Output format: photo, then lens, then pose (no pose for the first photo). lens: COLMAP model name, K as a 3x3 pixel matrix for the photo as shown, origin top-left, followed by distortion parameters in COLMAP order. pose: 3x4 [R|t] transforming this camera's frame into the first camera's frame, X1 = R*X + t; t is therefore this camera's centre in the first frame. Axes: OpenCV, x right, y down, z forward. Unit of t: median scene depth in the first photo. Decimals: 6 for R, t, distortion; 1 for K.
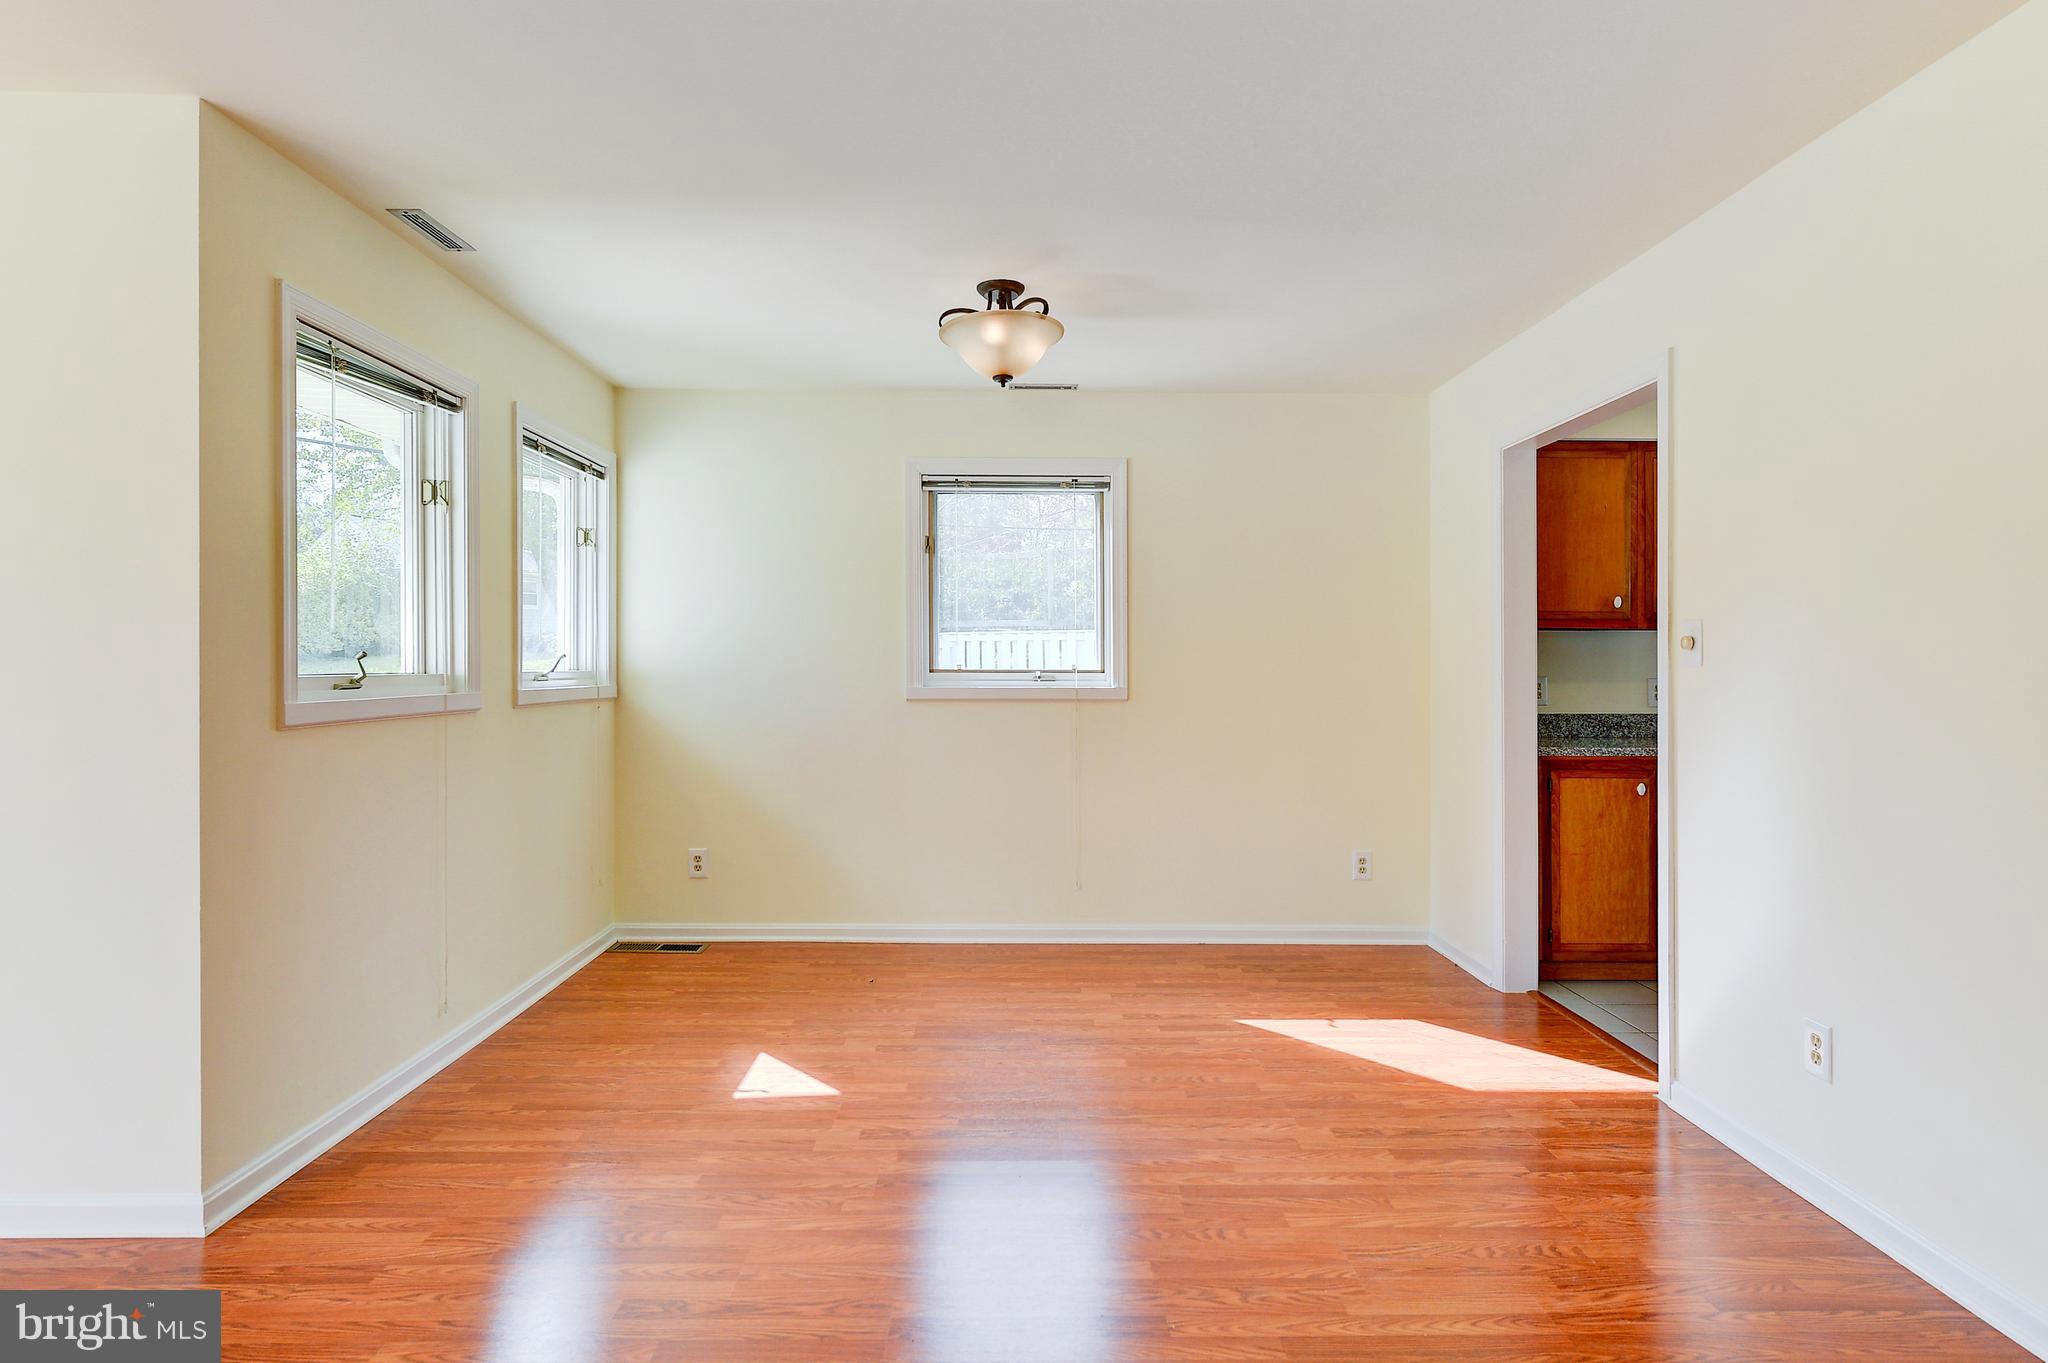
lens RADIAL K [[1092.6, 0, 1018.3], [0, 1092.6, 668.7], [0, 0, 1]] dist [-0.001745, -0.000810]
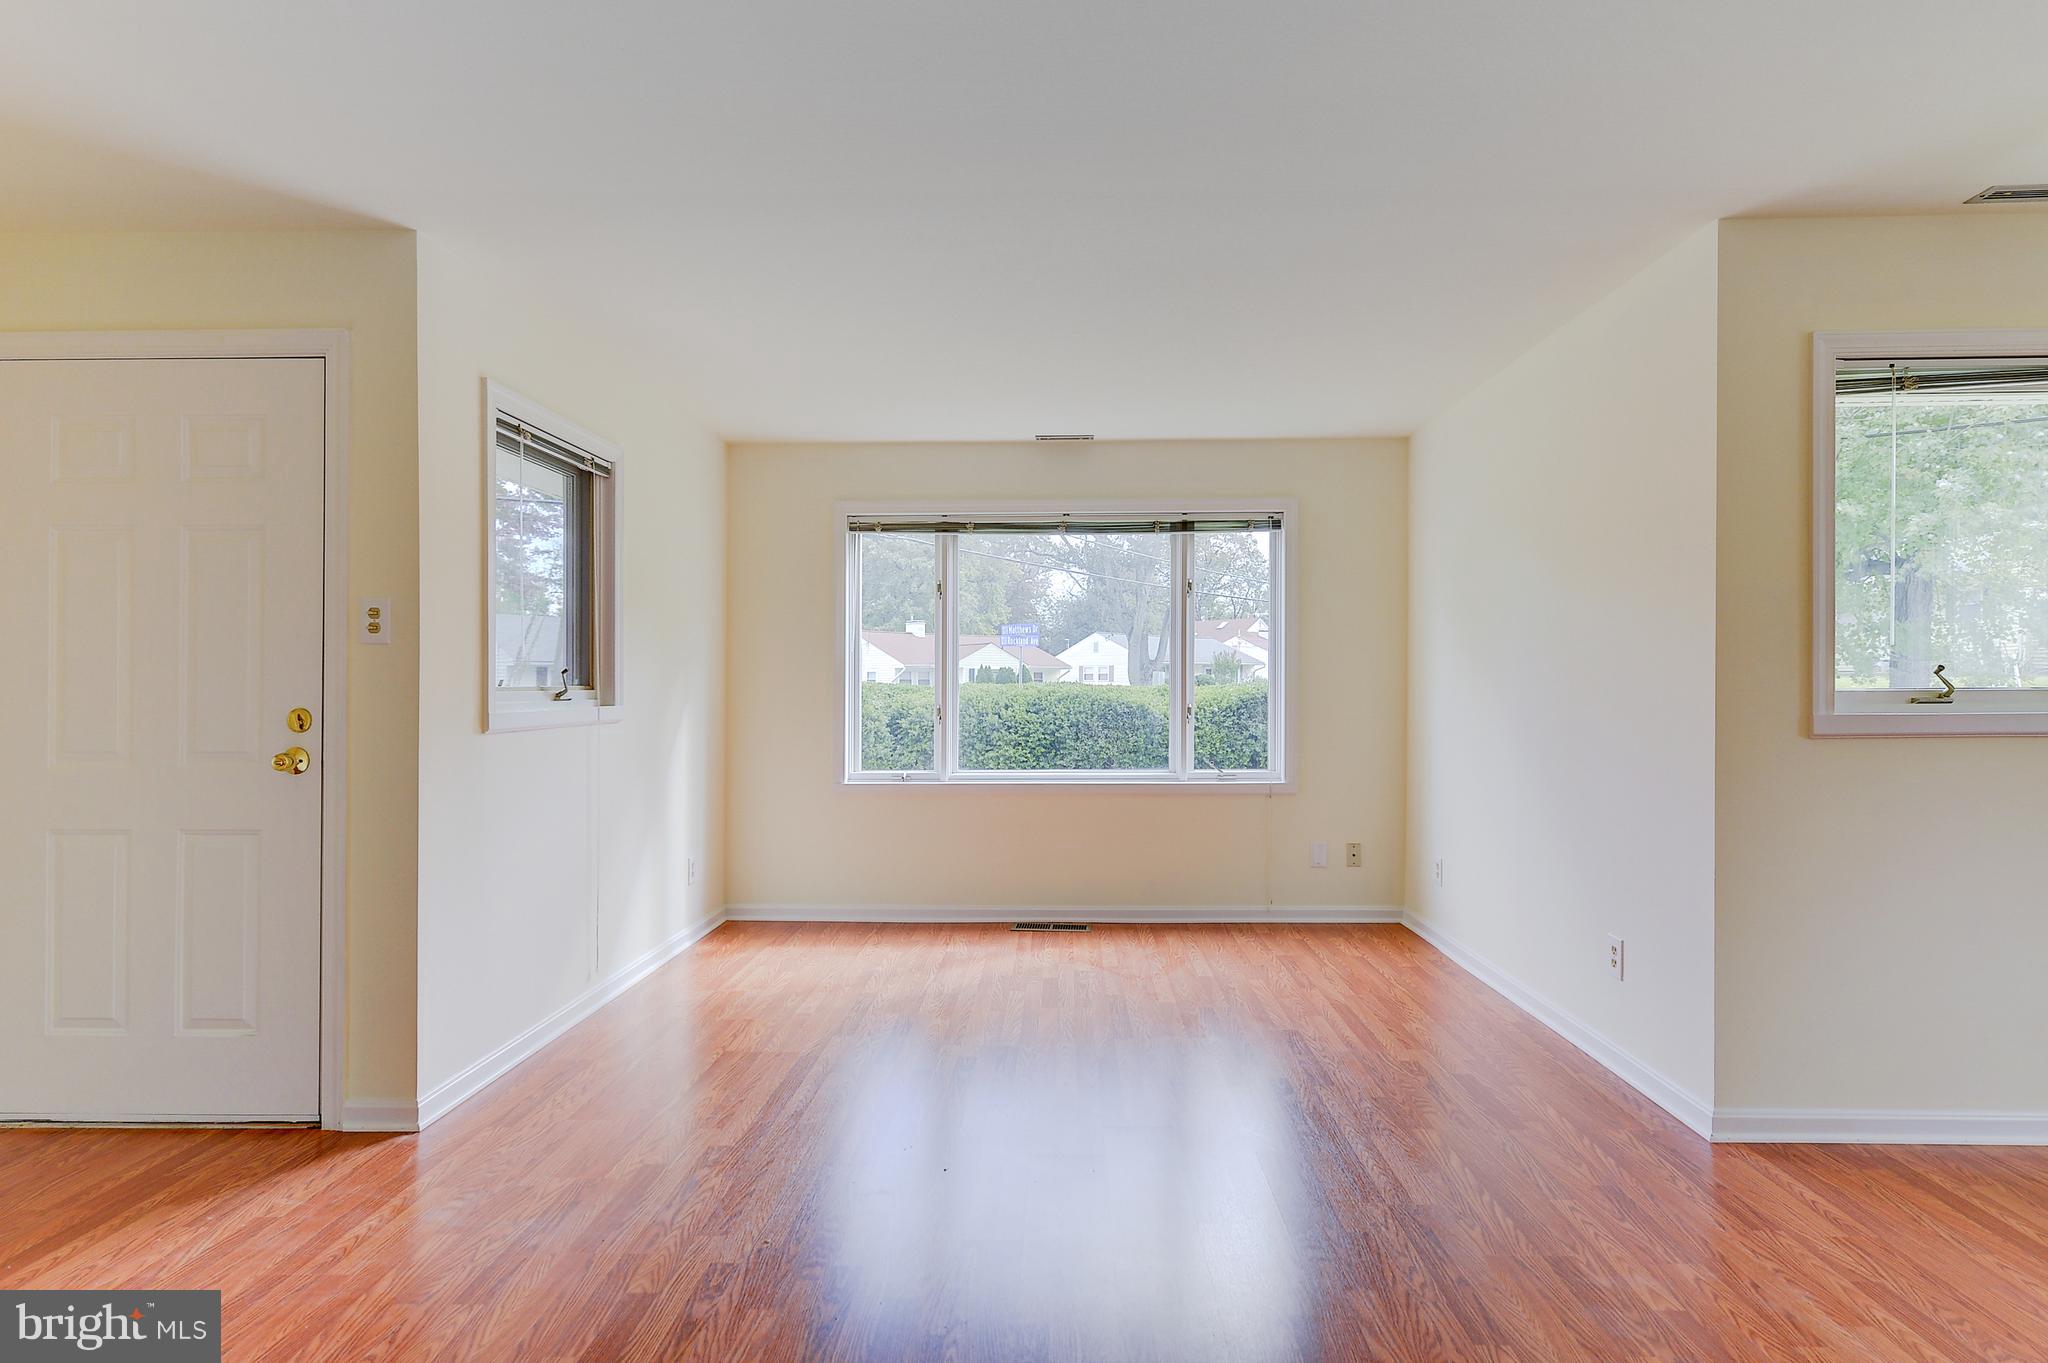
lens RADIAL K [[1054.8, 0, 1061.1], [0, 1054.8, 691.3], [0, 0, 1]] dist [0.000803, 0.000403]
pose [[-0.032843, 0.002812, -0.999457, 0.435560], [-0.000597, 0.999996, 0.002833, 0.006564], [0.999460, 0.000690, -0.032841, 0.279055]]
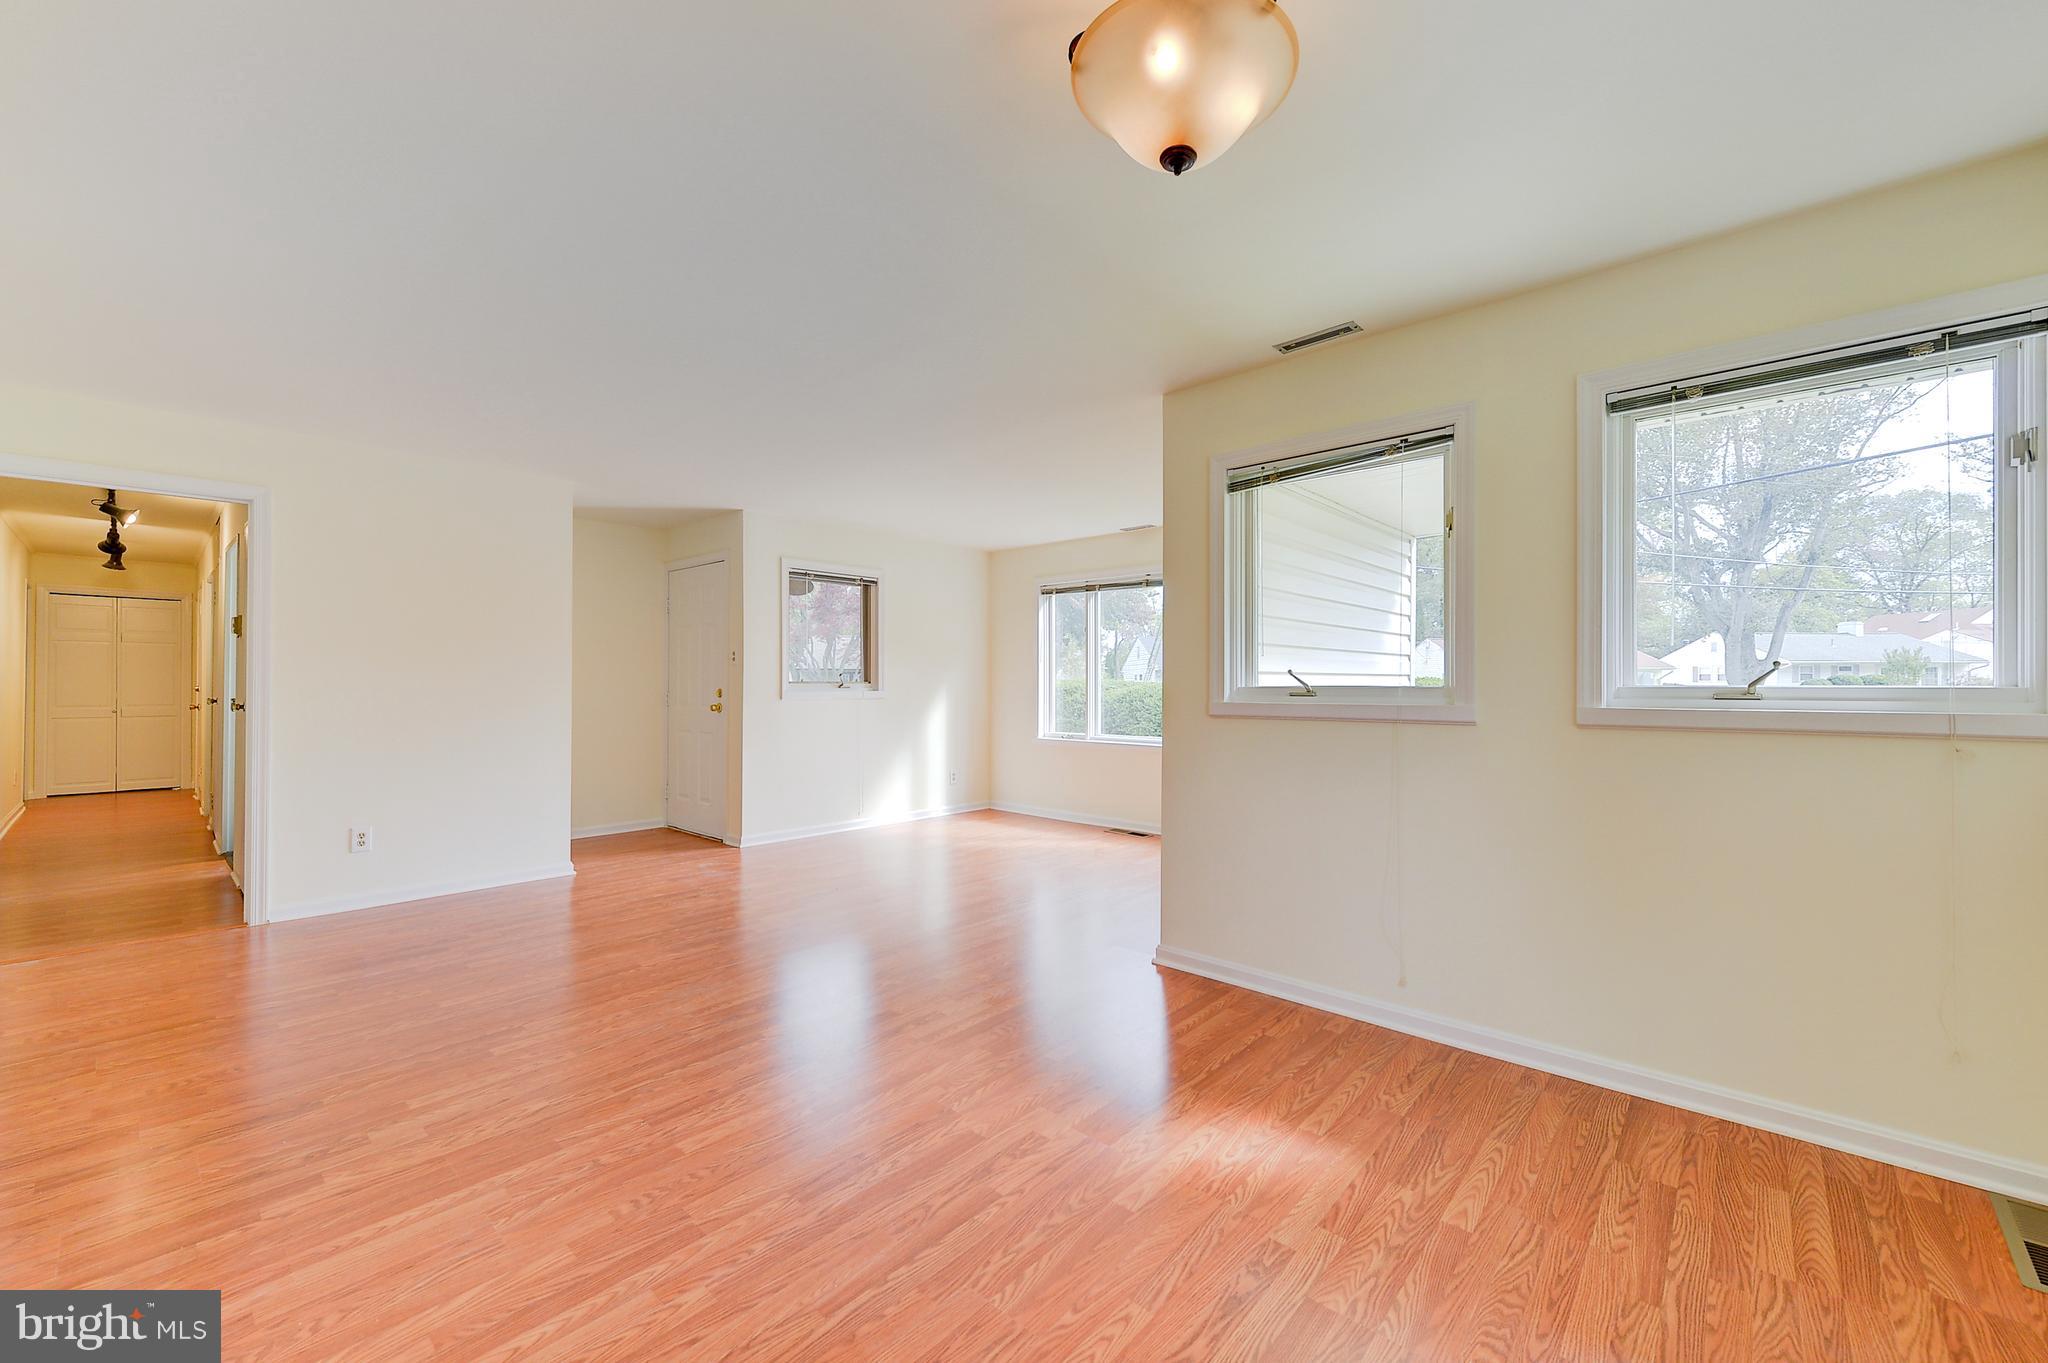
lens RADIAL K [[818.1, 0, 1024.0], [0, 818.1, 681.5], [0, 0, 1]] dist [0.028958, -0.017313]
pose [[-0.681704, -0.007147, -0.731593, 0.490832], [-0.006643, 0.999972, -0.003579, 0.008518], [0.731598, 0.002420, -0.681732, 1.718096]]
